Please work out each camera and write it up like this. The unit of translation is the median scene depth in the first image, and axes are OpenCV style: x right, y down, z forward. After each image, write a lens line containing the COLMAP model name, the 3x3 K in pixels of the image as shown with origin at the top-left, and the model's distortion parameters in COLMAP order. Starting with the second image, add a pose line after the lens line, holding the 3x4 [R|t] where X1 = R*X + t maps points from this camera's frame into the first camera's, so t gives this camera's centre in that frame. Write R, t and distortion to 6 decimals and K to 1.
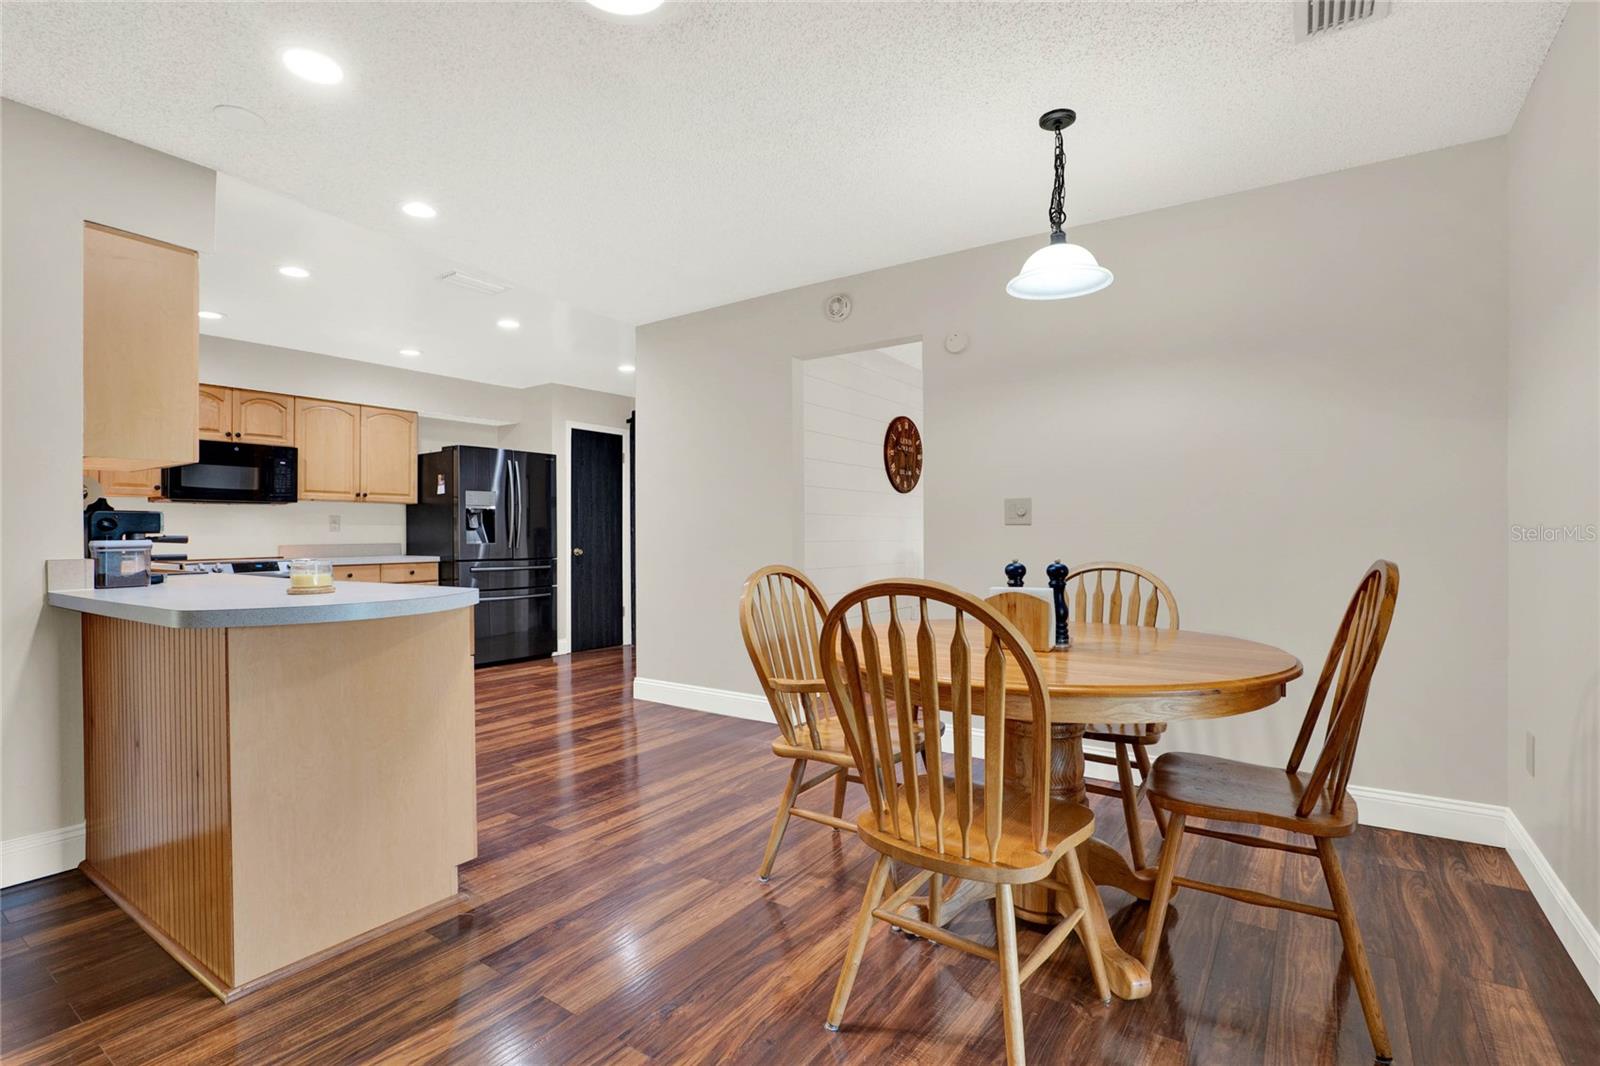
lens RADIAL K [[748.5, 0, 807.5], [0, 748.5, 533.4], [0, 0, 1]] dist [-0.025944, 0.006295]
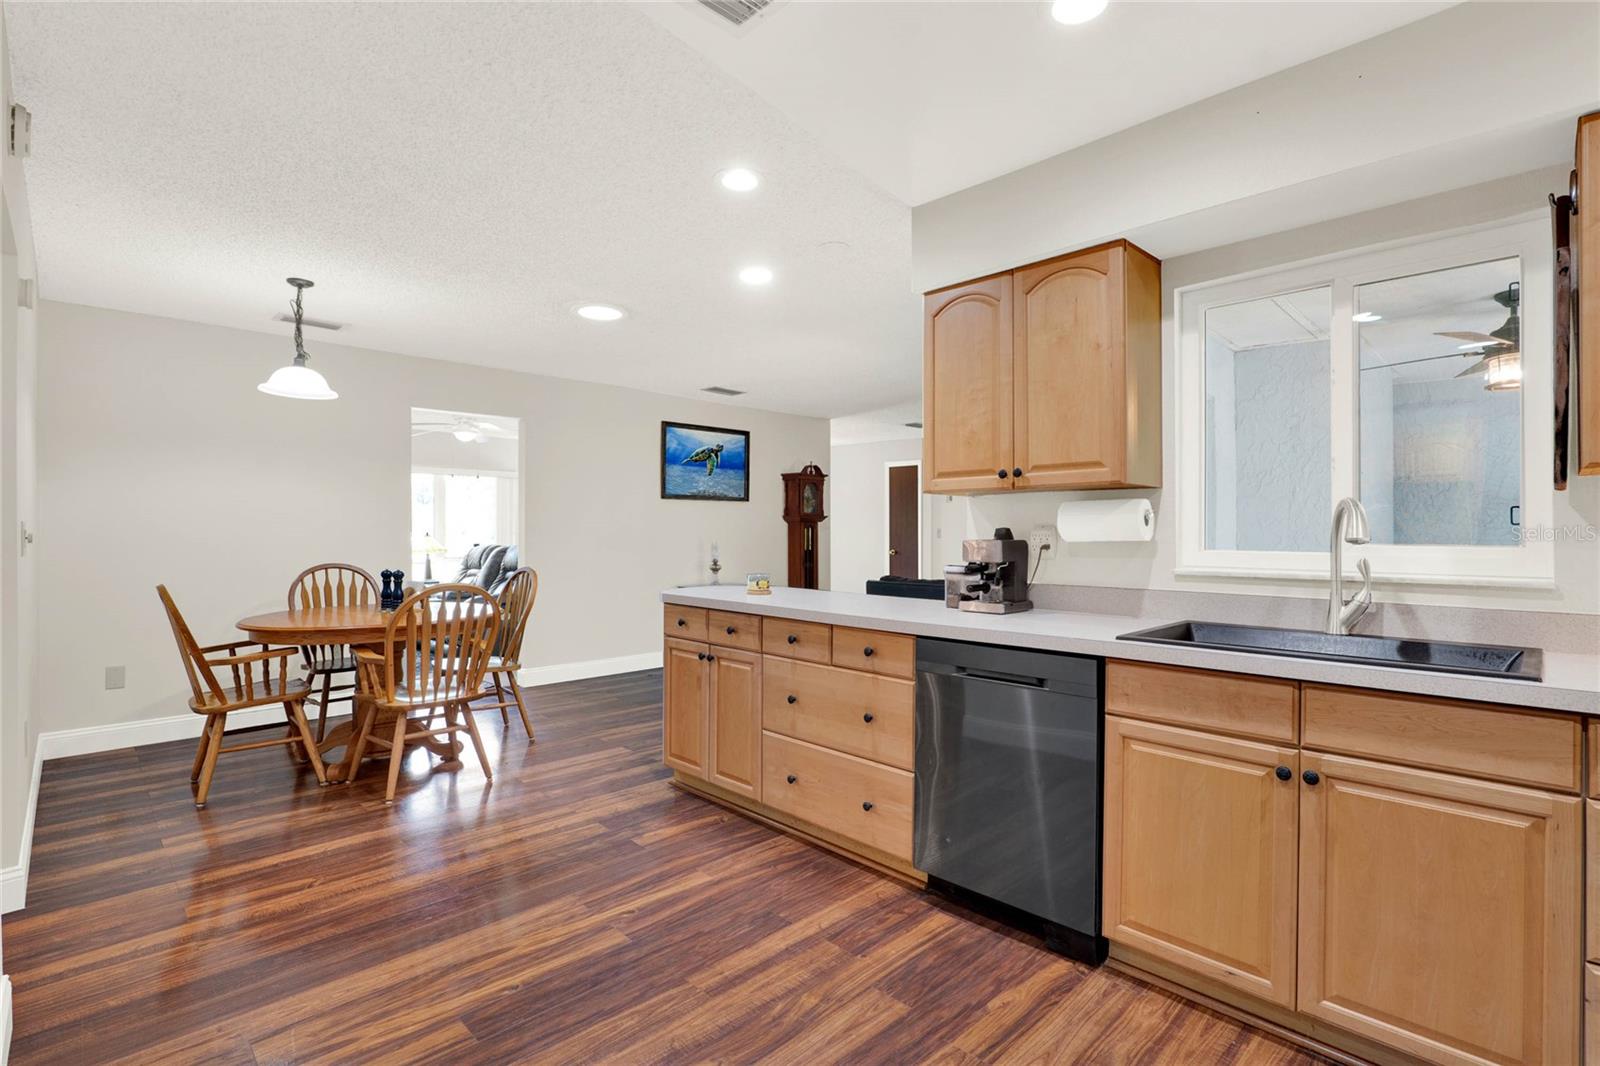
lens RADIAL K [[748.5, 0, 822.9], [0, 748.5, 526.8], [0, 0, 1]] dist [-0.025944, 0.006295]
pose [[-0.986235, 0.008138, 0.165152, -0.395625], [0.006658, 0.999933, -0.009514, -0.019901], [-0.165218, -0.008283, -0.986222, 0.948196]]
